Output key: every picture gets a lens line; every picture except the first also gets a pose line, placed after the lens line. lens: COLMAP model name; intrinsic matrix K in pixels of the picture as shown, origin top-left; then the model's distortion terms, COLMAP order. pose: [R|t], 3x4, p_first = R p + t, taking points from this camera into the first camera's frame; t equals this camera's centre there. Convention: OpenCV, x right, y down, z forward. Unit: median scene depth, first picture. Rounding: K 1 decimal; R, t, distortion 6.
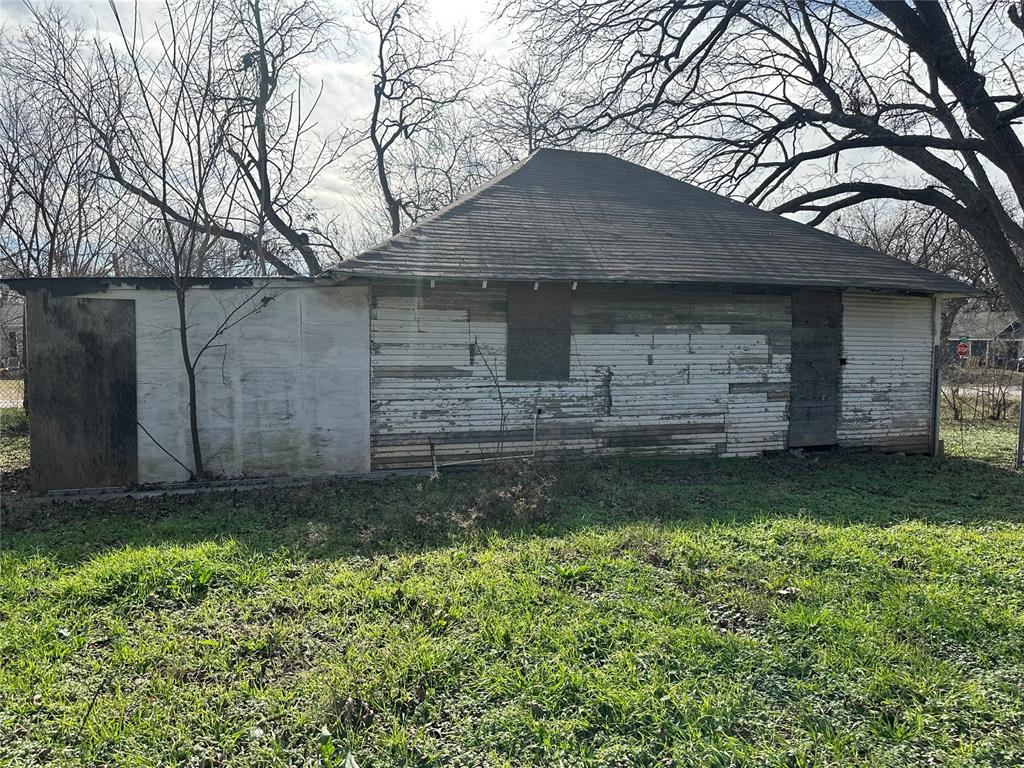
lens RADIAL K [[731.1, 0, 504.2], [0, 731.1, 388.3], [0, 0, 1]] dist [0.059452, -0.068300]
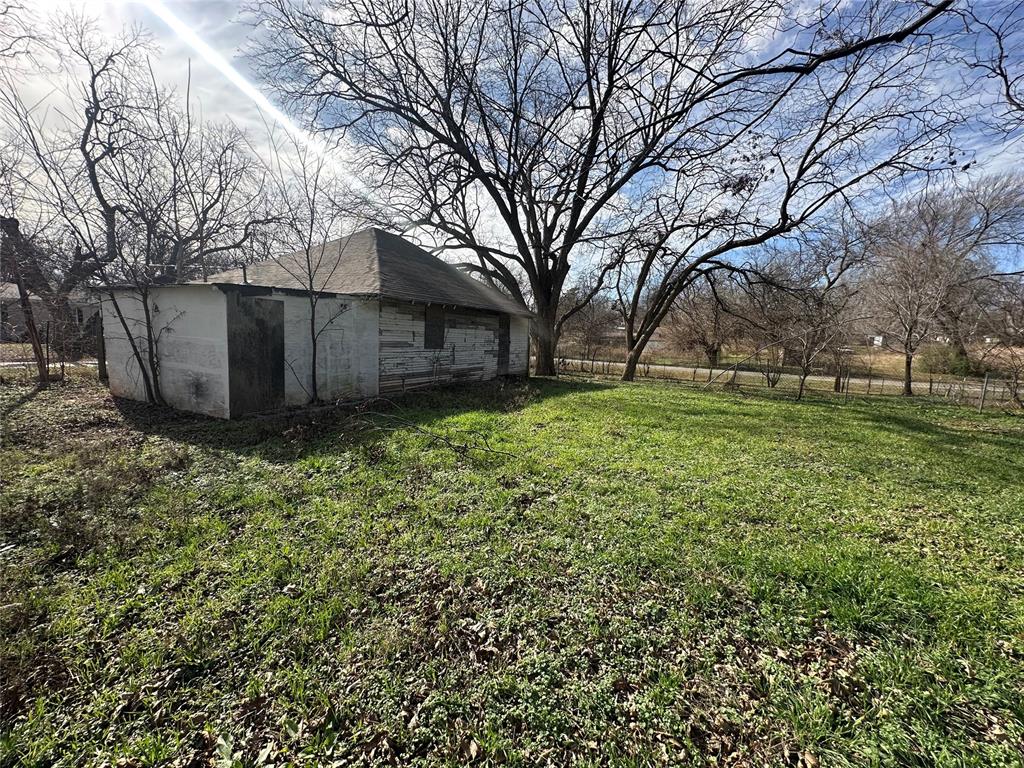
lens RADIAL K [[408.6, 0, 518.0], [0, 408.6, 383.2], [0, 0, 1]] dist [0.000370, 0.000408]
pose [[0.714551, -0.055382, 0.697388, -0.628181], [0.005623, 0.997284, 0.073437, 0.003848], [-0.699561, -0.048553, 0.712922, -0.062274]]
